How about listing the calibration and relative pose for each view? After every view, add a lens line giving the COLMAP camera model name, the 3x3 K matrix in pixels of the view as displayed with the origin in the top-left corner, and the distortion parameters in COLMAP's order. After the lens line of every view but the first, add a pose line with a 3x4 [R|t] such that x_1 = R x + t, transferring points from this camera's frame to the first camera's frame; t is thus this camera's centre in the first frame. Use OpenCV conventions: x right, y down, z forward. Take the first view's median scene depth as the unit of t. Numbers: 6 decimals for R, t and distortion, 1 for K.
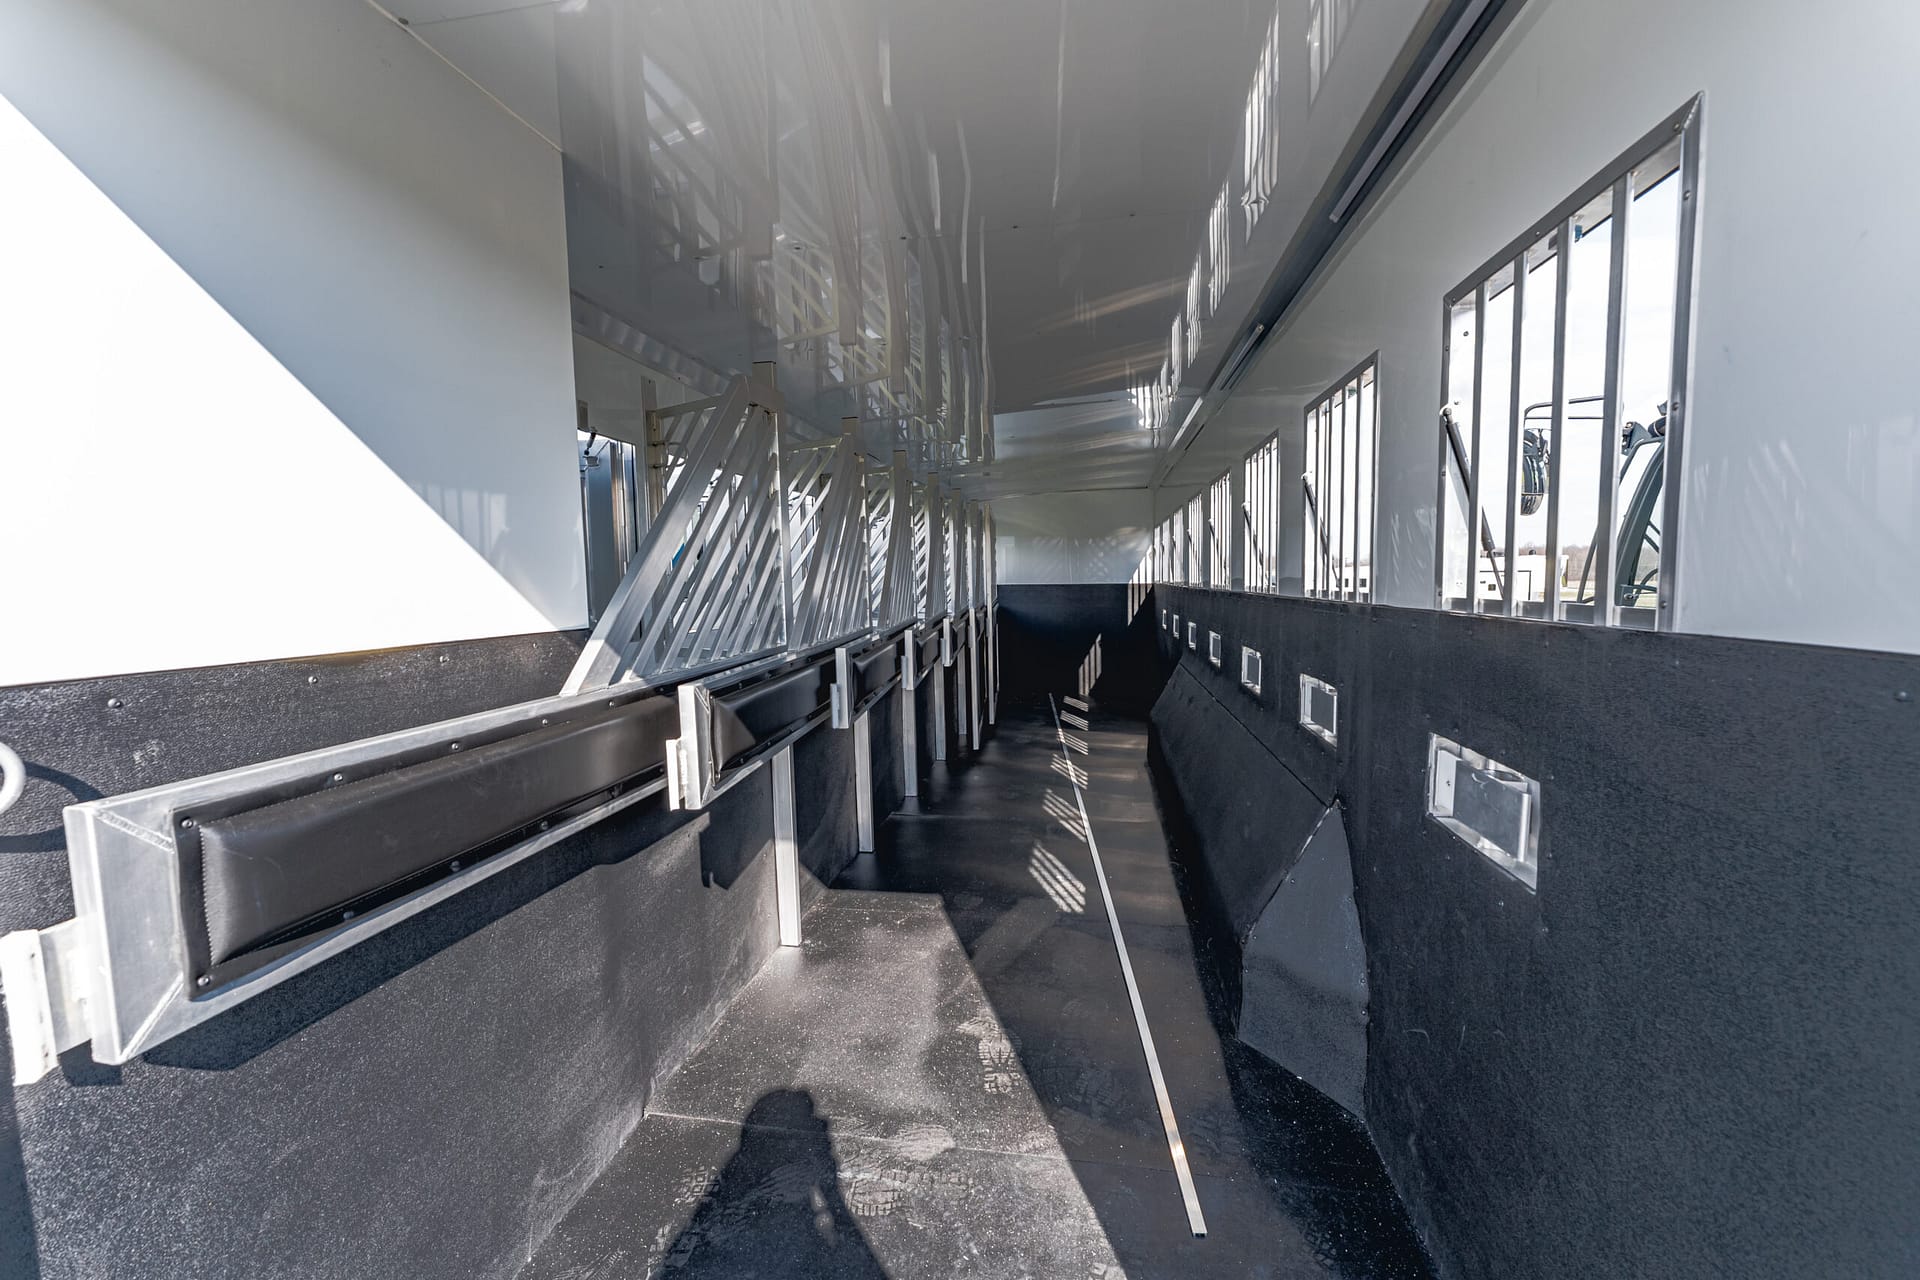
lens RADIAL K [[749.4, 0, 960.0], [0, 749.4, 640.0], [0, 0, 1]] dist [-0.001443, -0.000377]
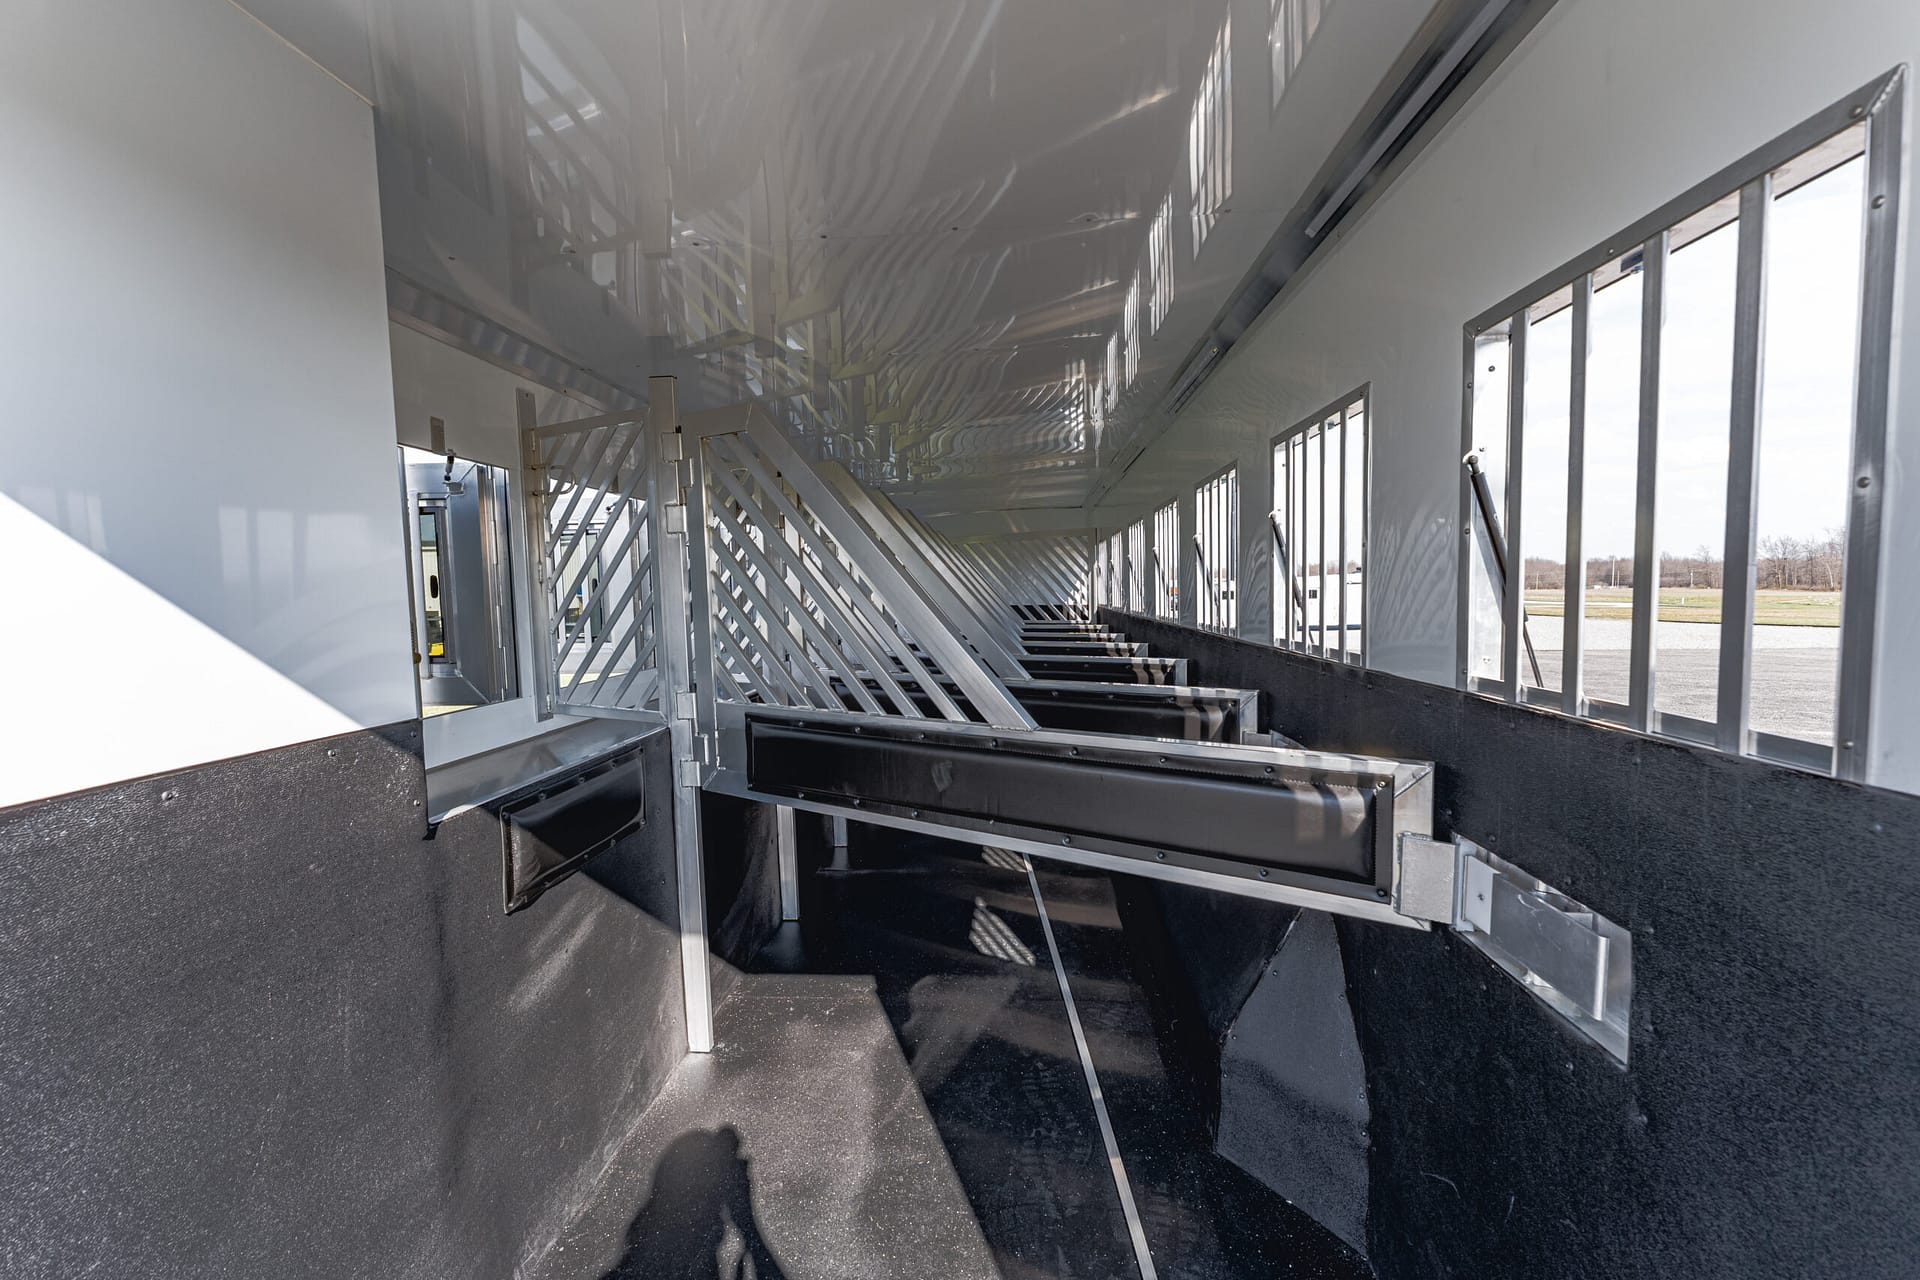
lens RADIAL K [[749.4, 0, 960.0], [0, 749.4, 640.0], [0, 0, 1]] dist [-0.001443, -0.000377]
pose [[0.995543, -0.011326, 0.093626, -0.005977], [0.012553, 0.999843, -0.012524, -0.062394], [-0.093470, 0.013644, 0.995529, 0.136489]]
